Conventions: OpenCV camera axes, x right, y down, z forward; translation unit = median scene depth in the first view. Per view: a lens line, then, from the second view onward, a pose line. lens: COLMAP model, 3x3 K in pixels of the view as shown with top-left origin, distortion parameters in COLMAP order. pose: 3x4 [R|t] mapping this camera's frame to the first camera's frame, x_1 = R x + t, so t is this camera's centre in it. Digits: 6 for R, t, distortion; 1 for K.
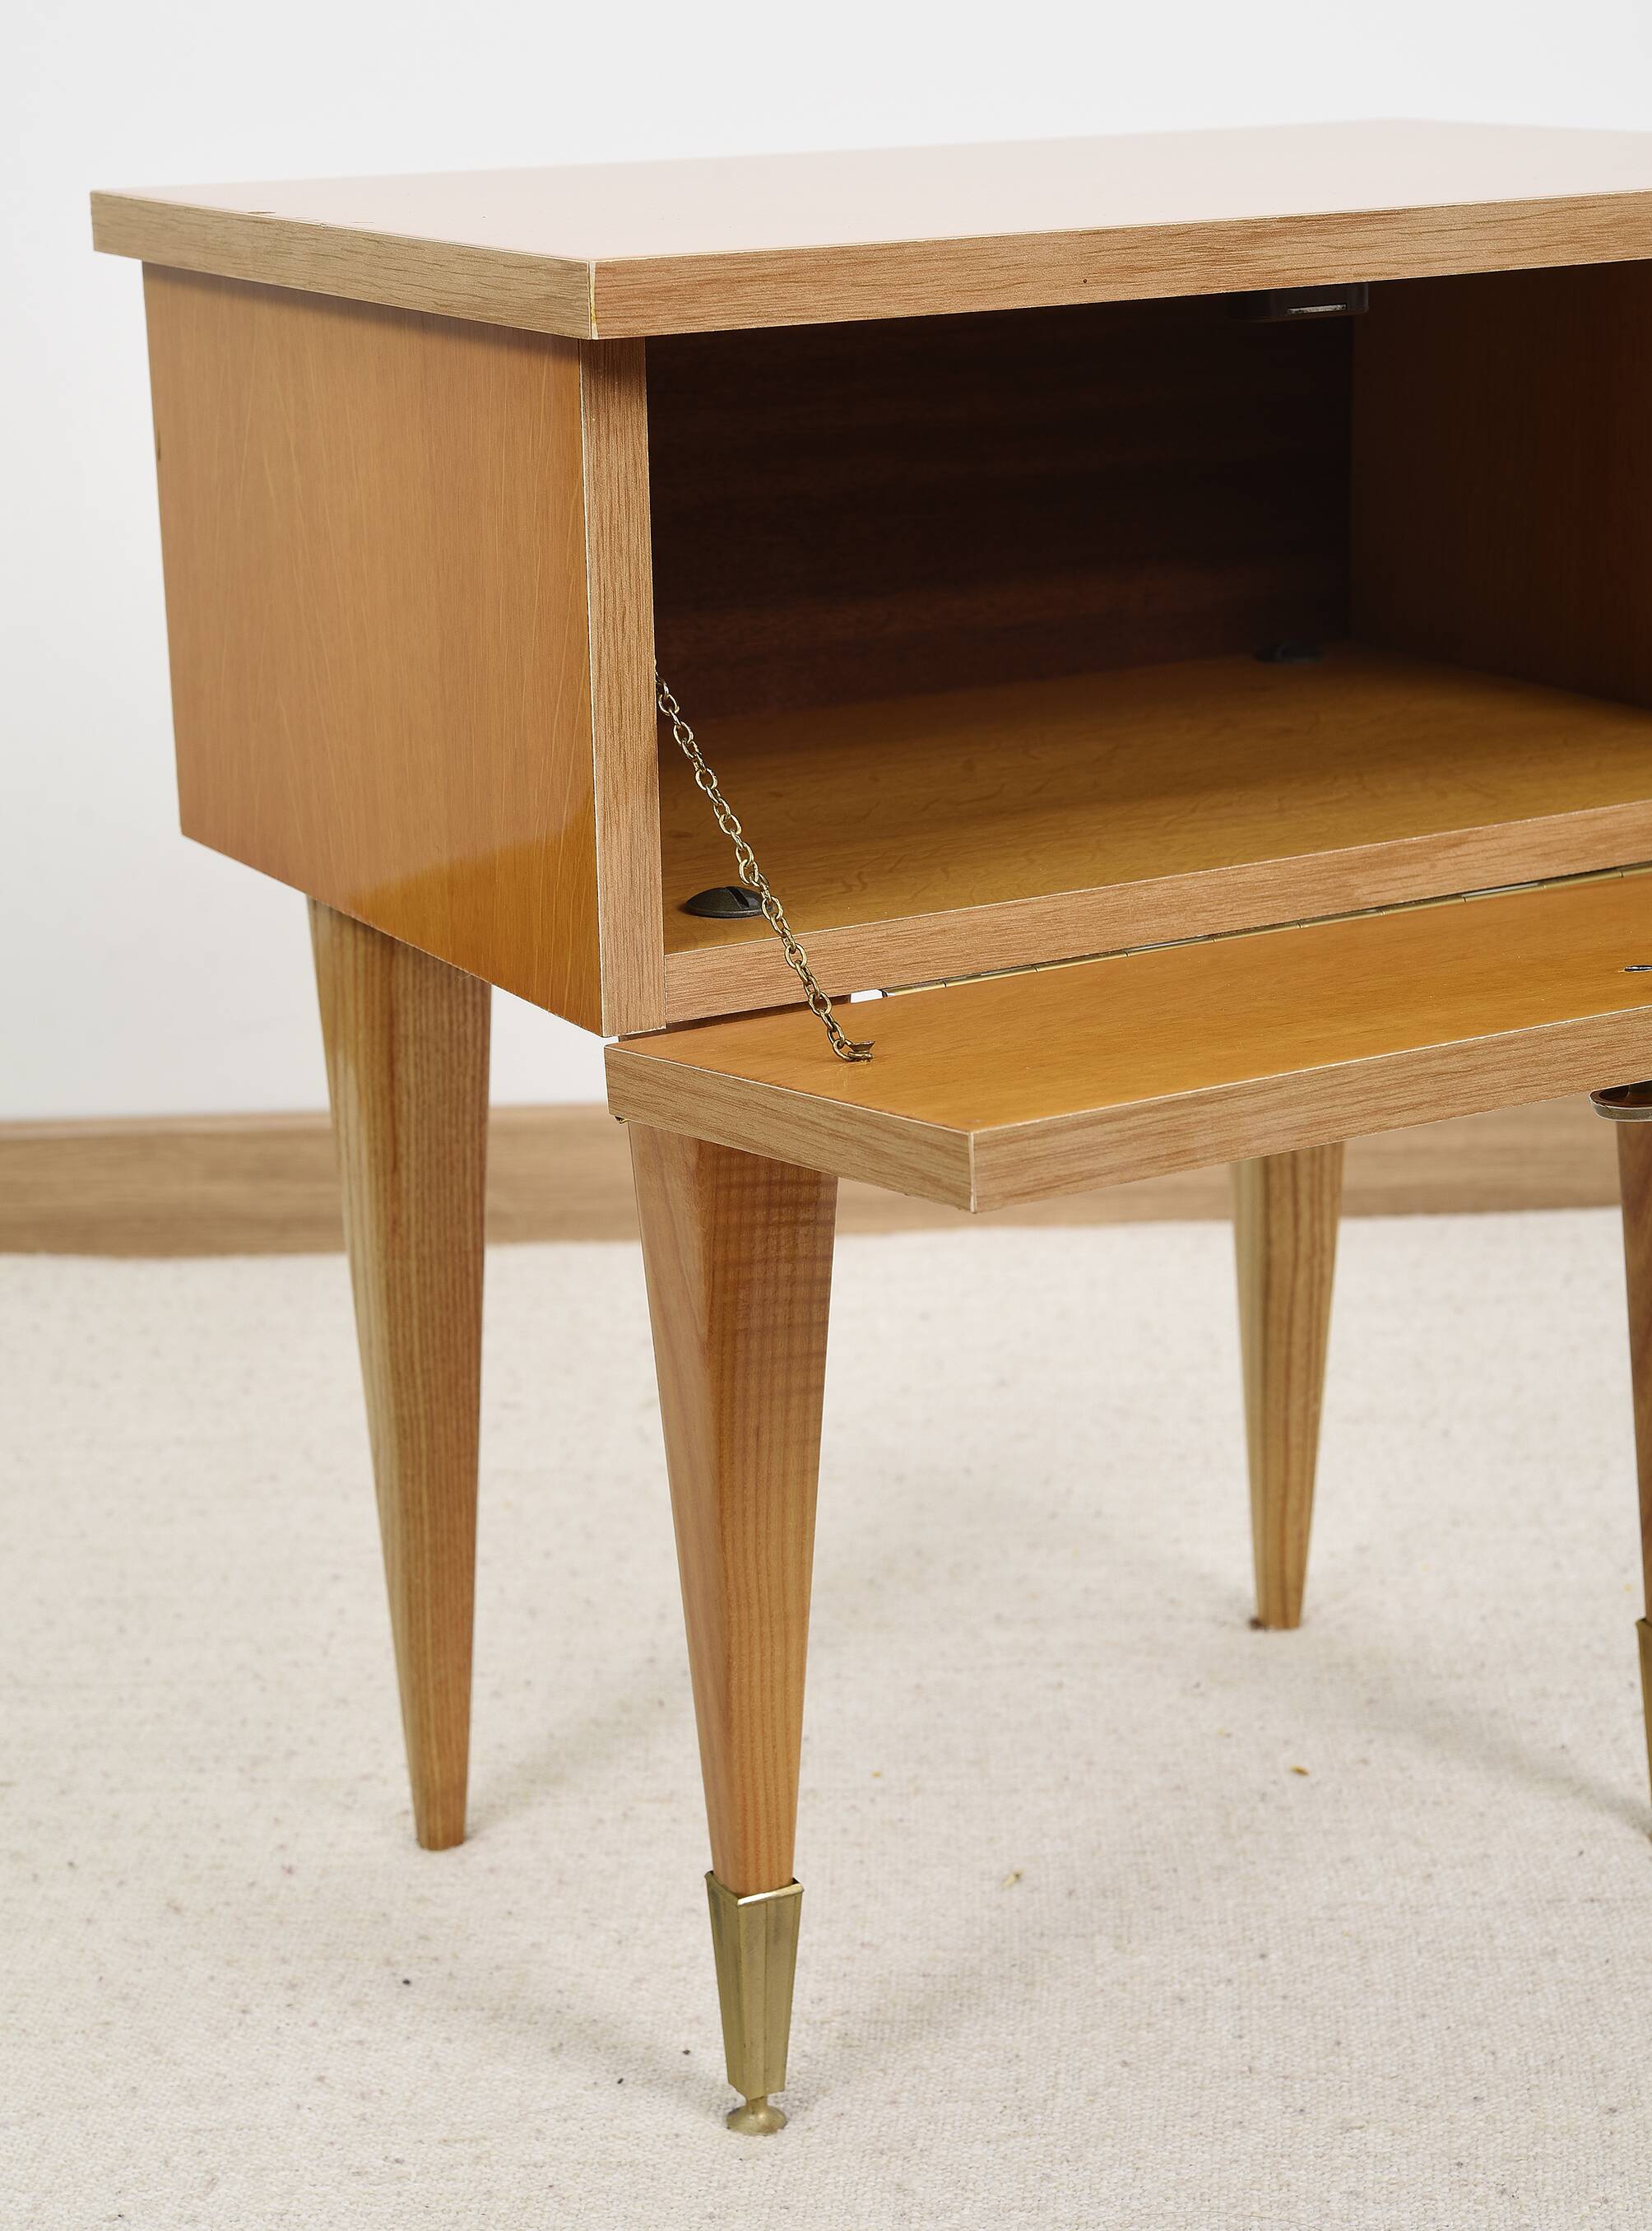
lens RADIAL K [[4176.2, 0, 816.3], [0, 4176.2, 1101.2], [0, 0, 1]] dist [0.045936, 0.000000]
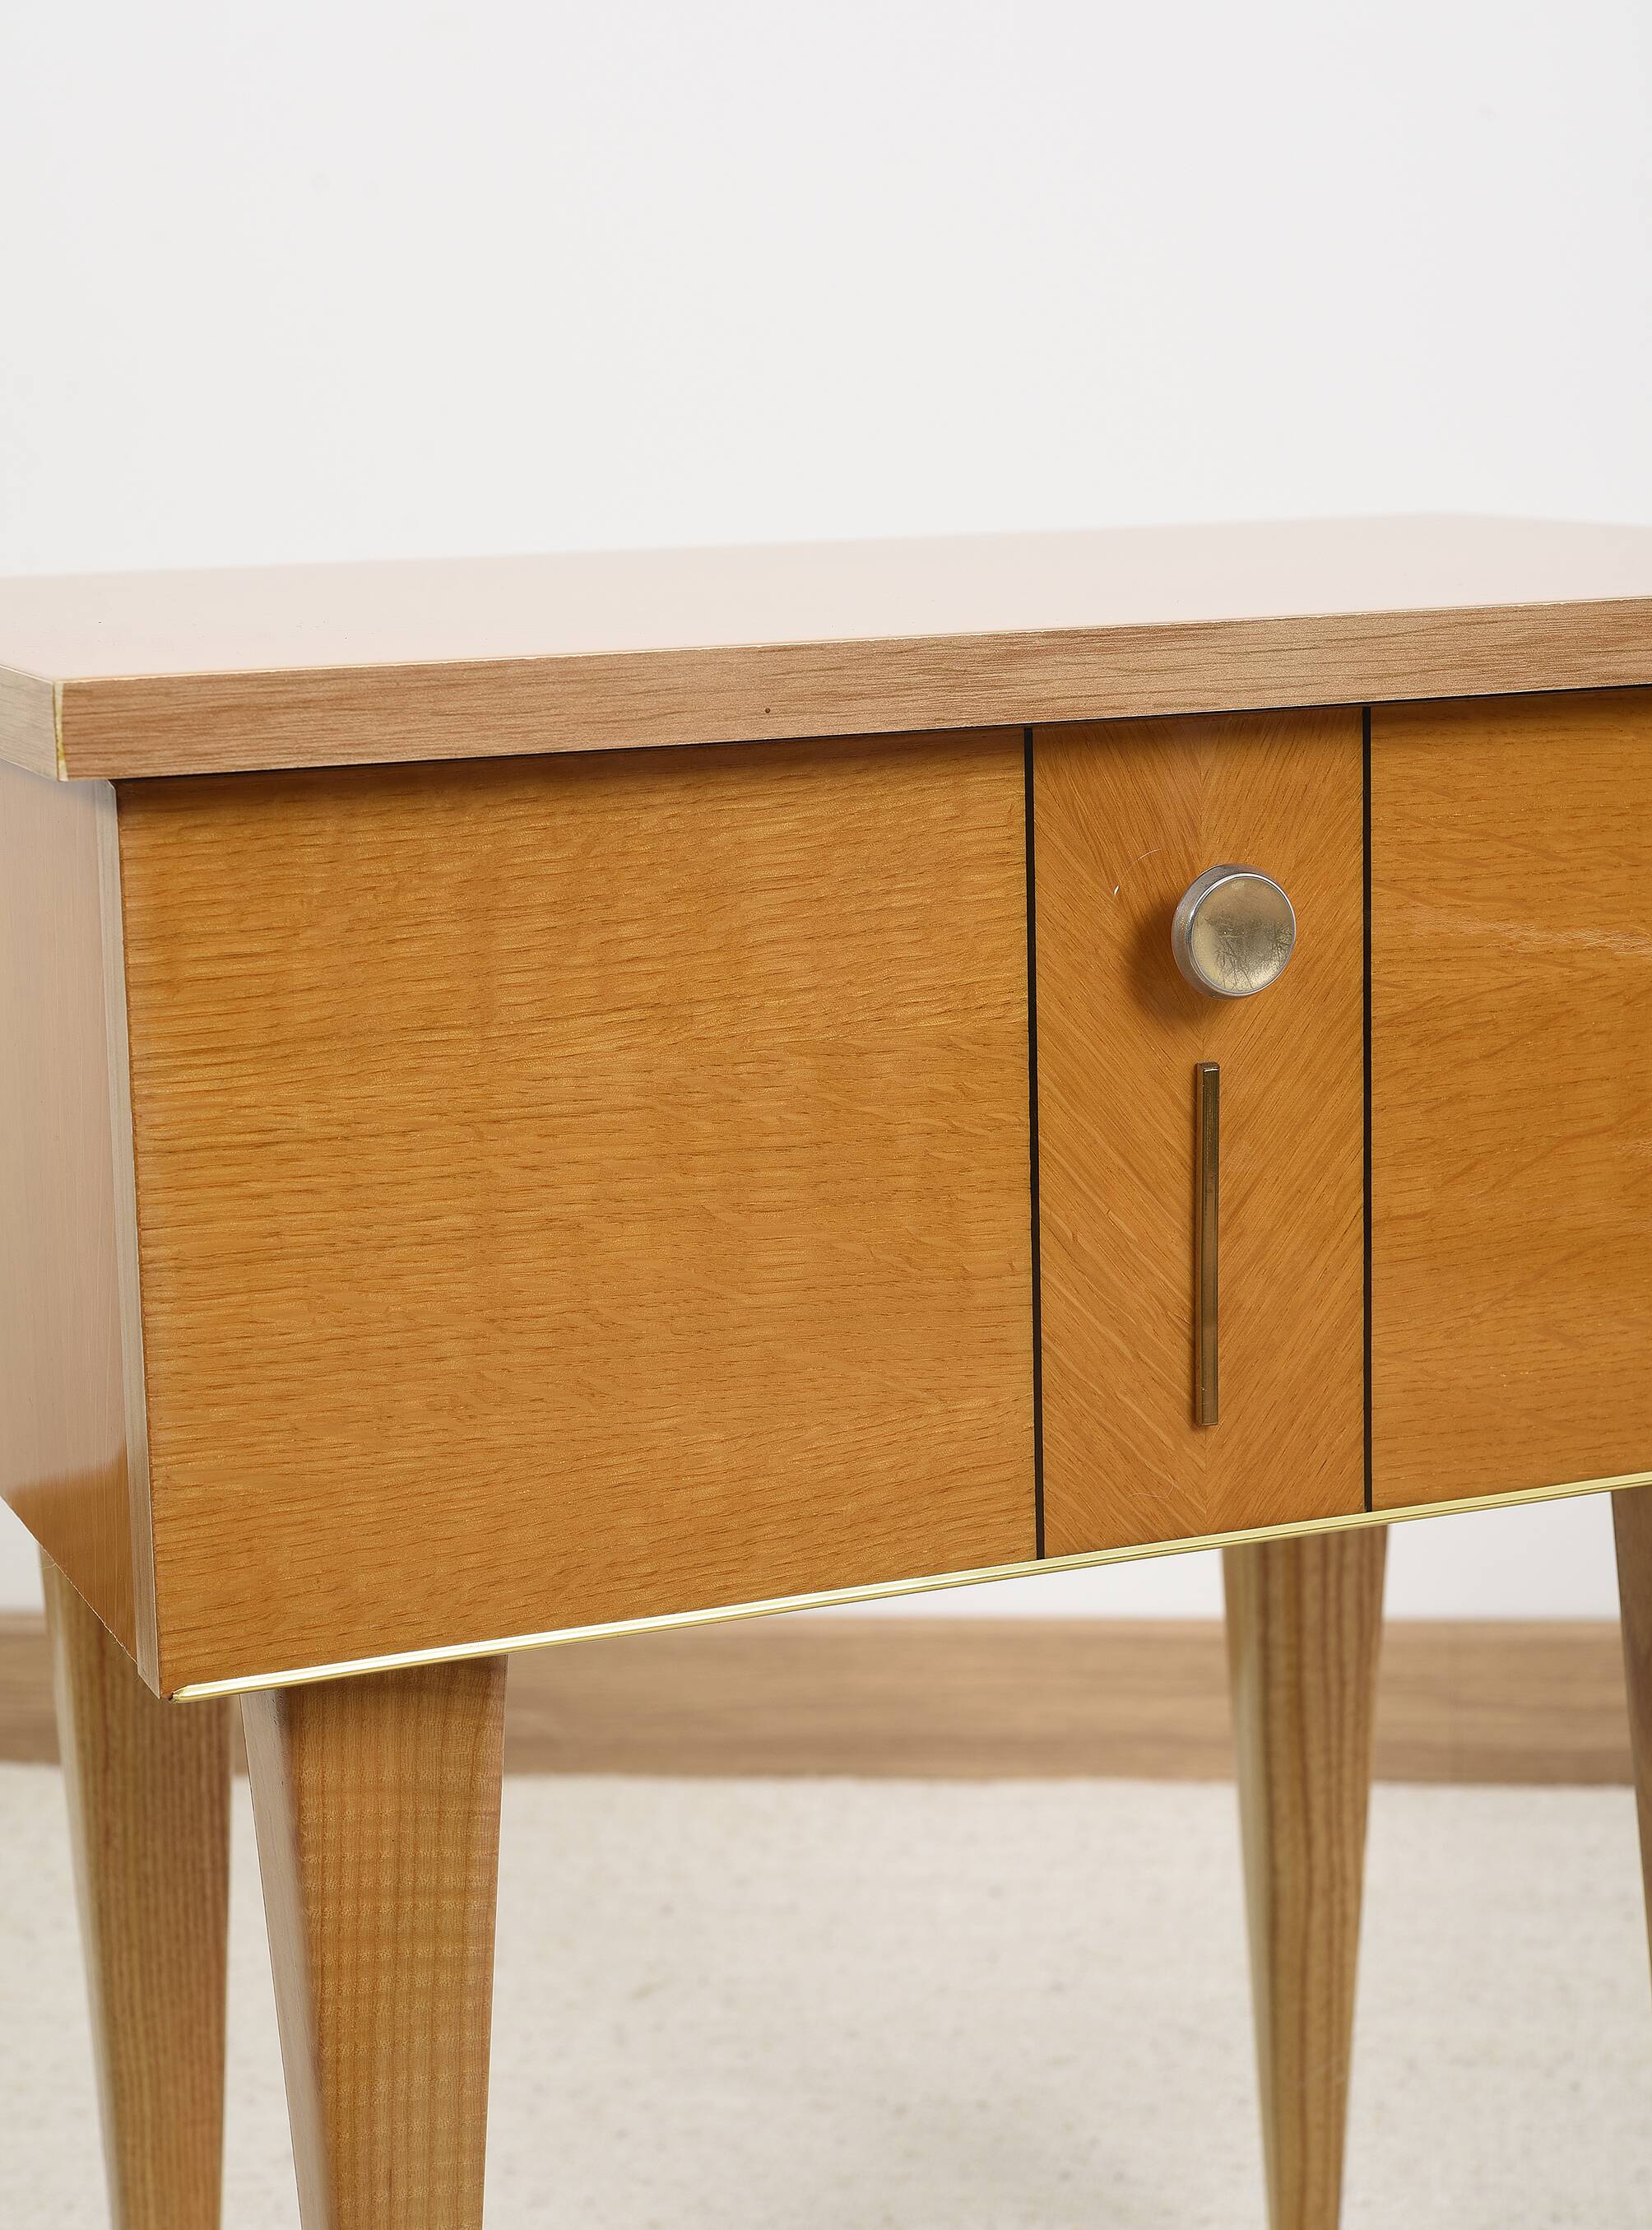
lens RADIAL K [[4162.6, 0, 802.3], [0, 4162.6, 1018.9], [0, 0, 1]] dist [0.051995, 0.000000]
pose [[0.991248, 0.018910, -0.130648, 0.143300], [-0.033443, 0.993374, -0.109956, -0.045780], [0.127703, 0.113363, 0.985313, 0.207218]]
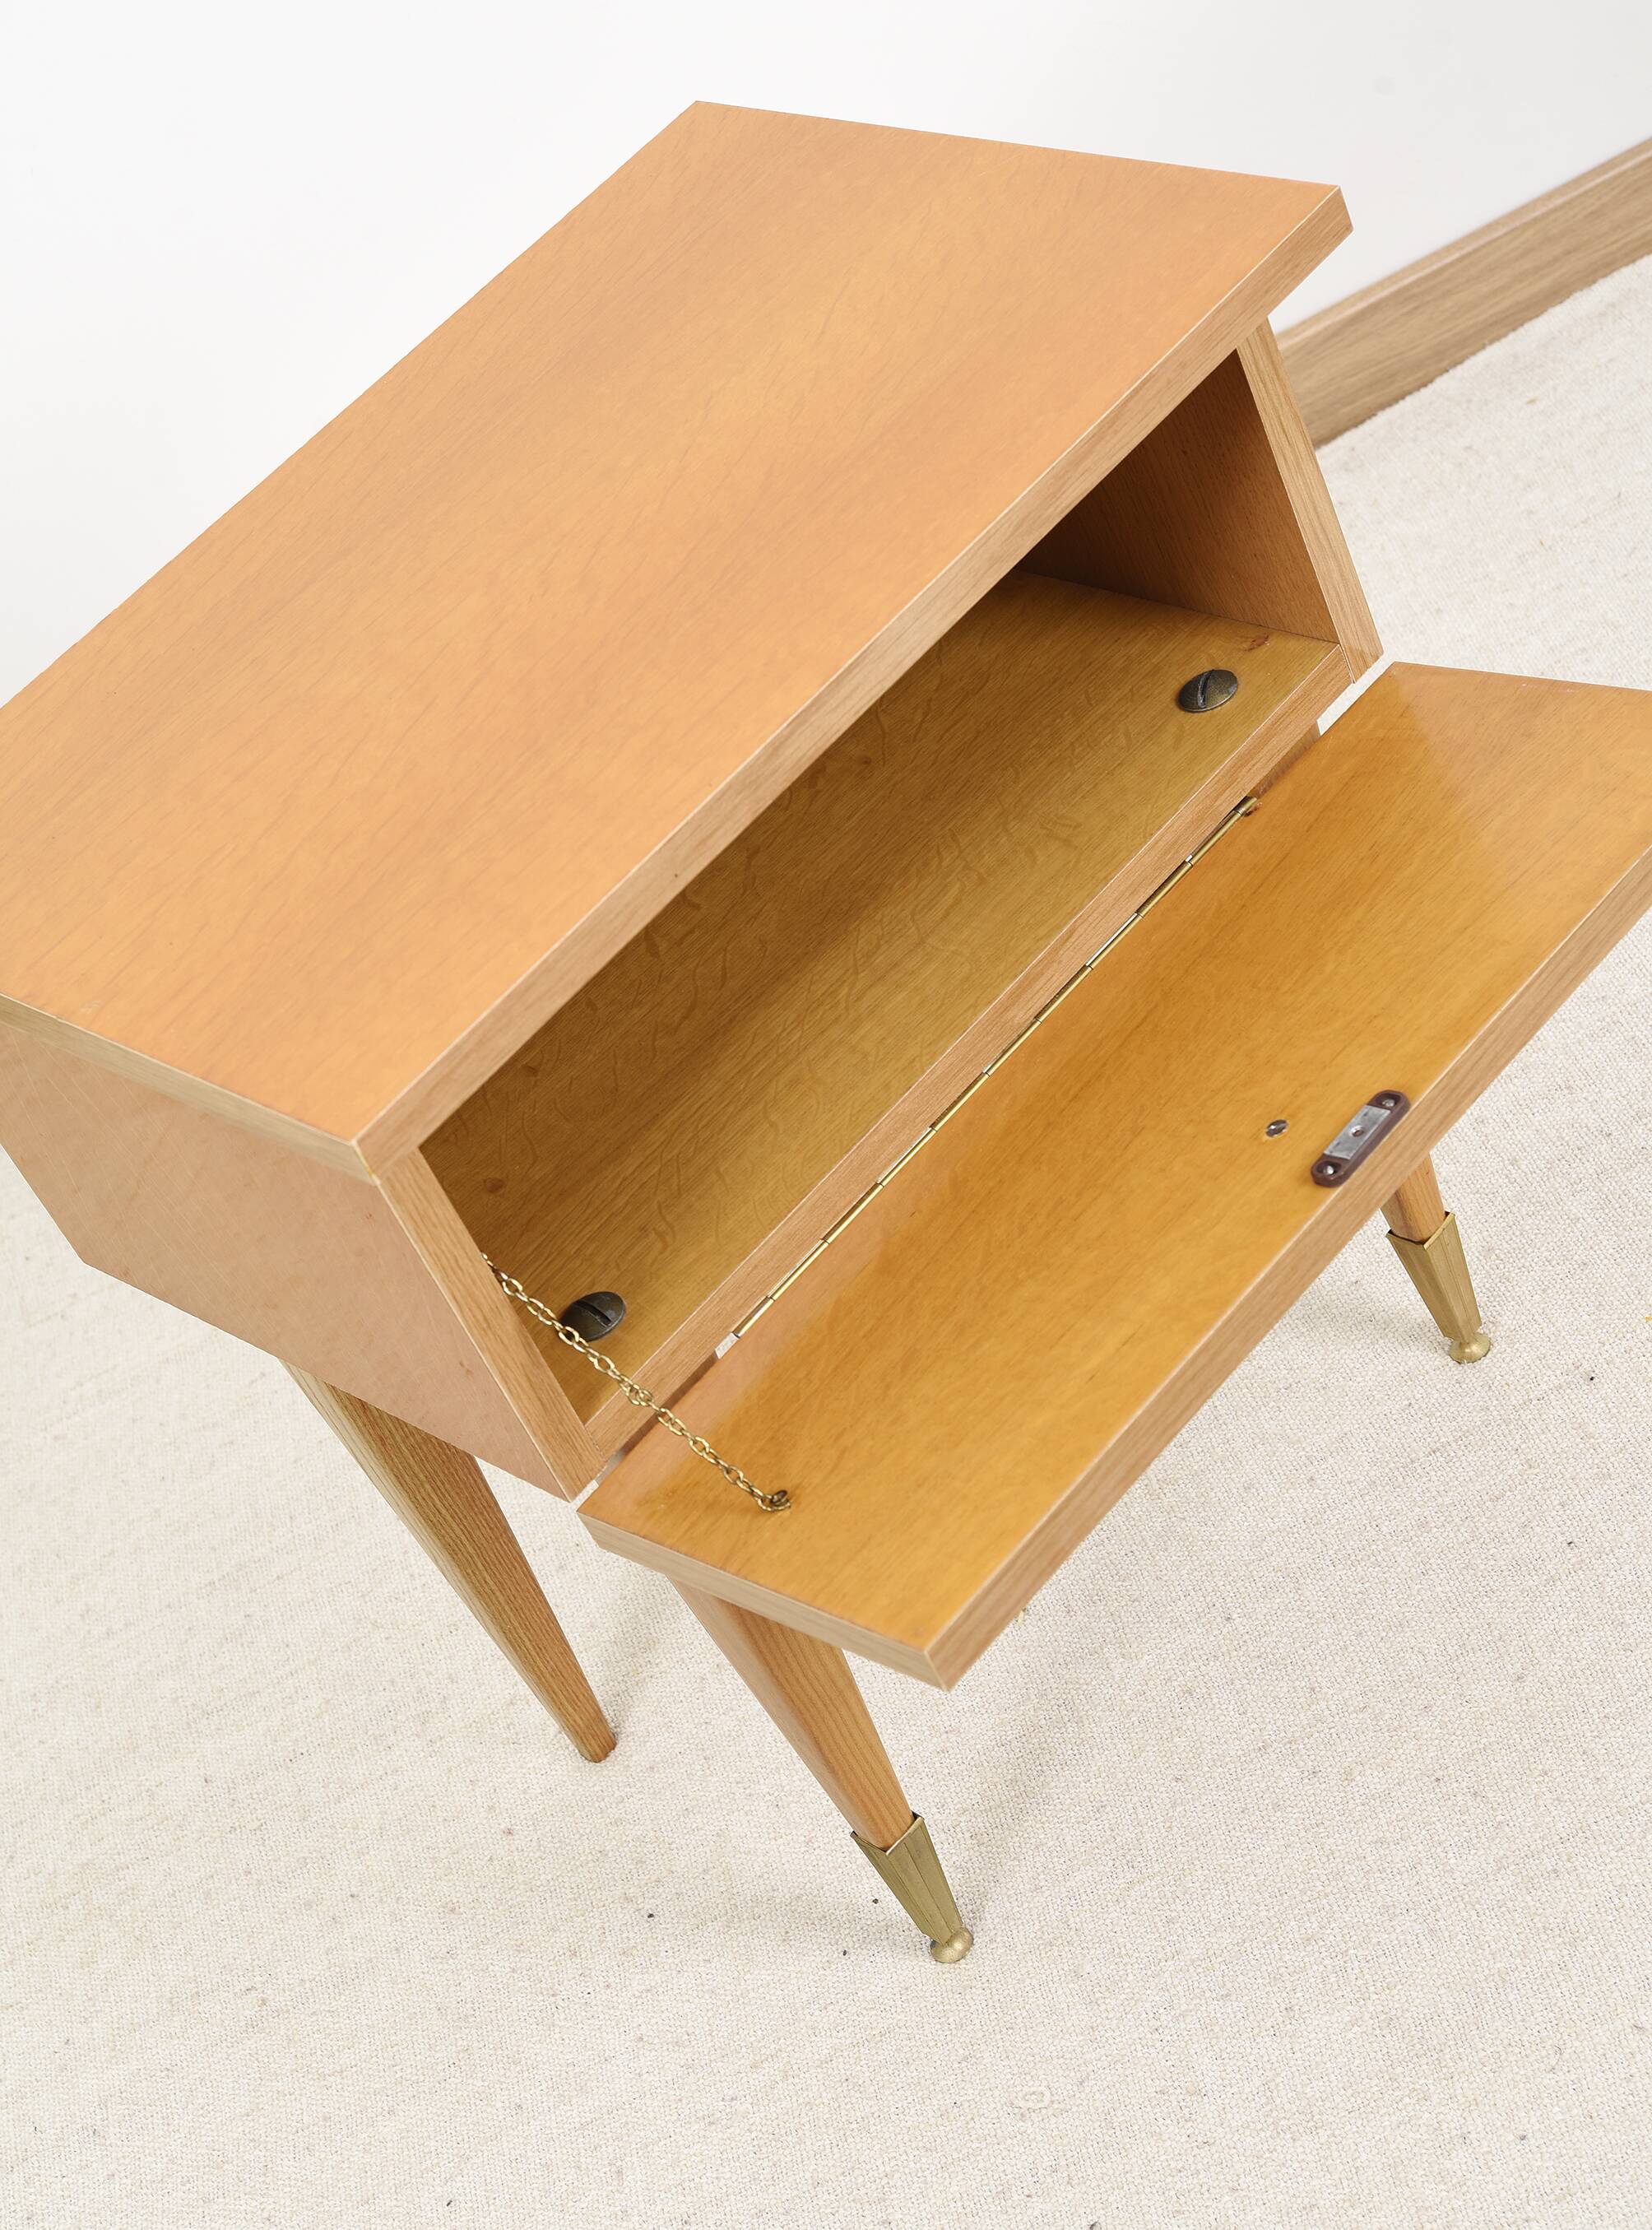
lens RADIAL K [[4162.6, 0, 812.3], [0, 4162.6, 1270.3], [0, 0, 1]] dist [0.051995, 0.000000]
pose [[0.901903, -0.431745, -0.012923, 0.055057], [0.400969, 0.825740, 0.396708, -0.475561], [-0.160605, -0.362974, 0.917854, -0.147356]]
